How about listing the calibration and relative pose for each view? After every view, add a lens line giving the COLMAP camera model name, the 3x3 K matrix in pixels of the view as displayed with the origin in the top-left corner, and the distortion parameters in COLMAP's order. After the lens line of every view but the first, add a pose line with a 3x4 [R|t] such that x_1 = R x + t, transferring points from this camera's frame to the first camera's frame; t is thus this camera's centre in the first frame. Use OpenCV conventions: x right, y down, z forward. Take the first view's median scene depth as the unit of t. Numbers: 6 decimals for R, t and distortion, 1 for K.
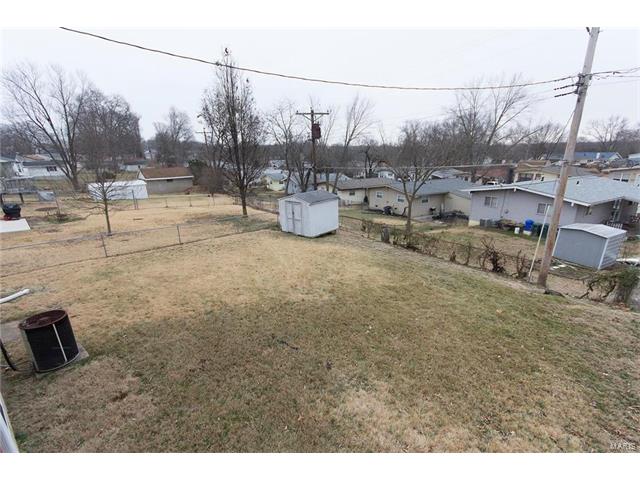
lens RADIAL K [[294.4, 0, 325.3], [0, 294.4, 245.2], [0, 0, 1]] dist [0.001265, 0.000509]
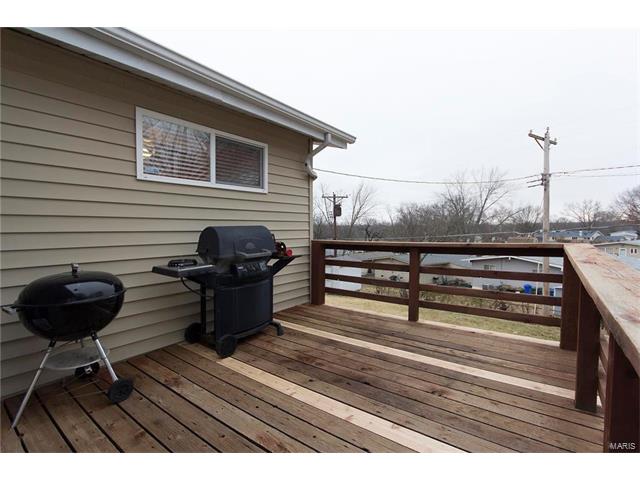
lens RADIAL K [[304.3, 0, 316.4], [0, 304.3, 241.7], [0, 0, 1]] dist [0.027943, 0.000384]
pose [[0.999939, 0.004521, 0.010083, -0.075511], [-0.001618, 0.962557, -0.271073, 0.045799], [-0.010931, 0.271040, 0.962506, -0.103037]]
